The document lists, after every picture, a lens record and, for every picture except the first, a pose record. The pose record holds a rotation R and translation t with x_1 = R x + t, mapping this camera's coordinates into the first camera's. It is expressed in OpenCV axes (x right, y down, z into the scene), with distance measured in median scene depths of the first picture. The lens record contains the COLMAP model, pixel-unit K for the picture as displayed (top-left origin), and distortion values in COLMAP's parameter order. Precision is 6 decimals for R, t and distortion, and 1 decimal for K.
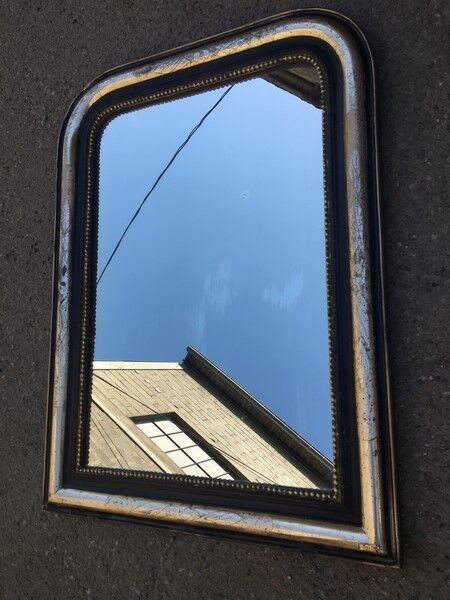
lens RADIAL K [[508.4, 0, 225.2], [0, 508.4, 301.3], [0, 0, 1]] dist [0.058861, -0.079239]
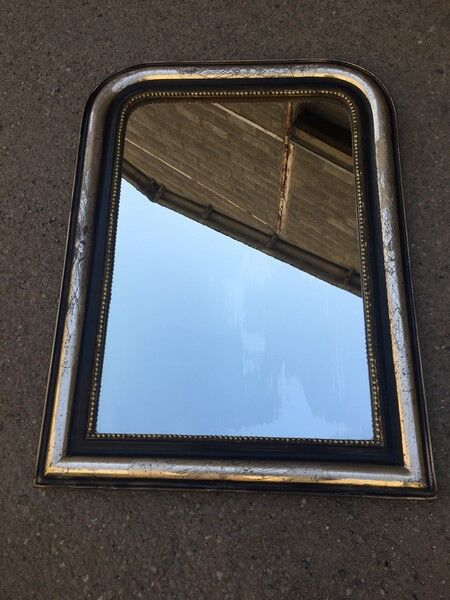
lens RADIAL K [[508.4, 0, 227.1], [0, 508.4, 299.2], [0, 0, 1]] dist [0.058861, -0.079239]
pose [[0.916882, 0.150382, 0.369747, -0.471052], [-0.080306, 0.976872, -0.198169, 0.274291], [-0.390997, 0.152005, 0.907753, 0.048430]]
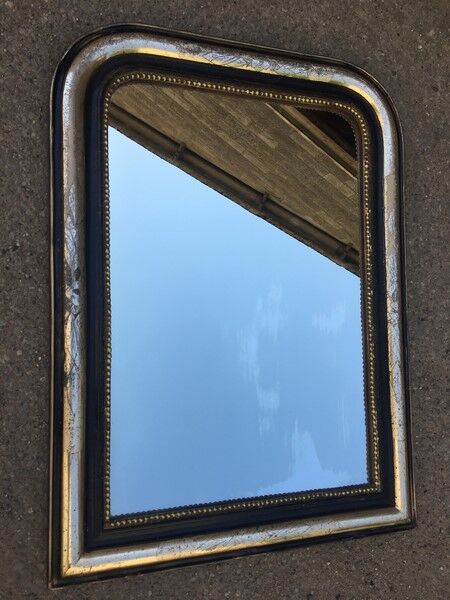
lens RADIAL K [[508.4, 0, 223.2], [0, 508.4, 295.4], [0, 0, 1]] dist [0.058861, -0.079239]
pose [[0.705566, 0.030696, 0.707979, -0.809534], [-0.091372, 0.994663, 0.047934, -0.097885], [-0.702729, -0.098510, 0.704605, 0.359497]]
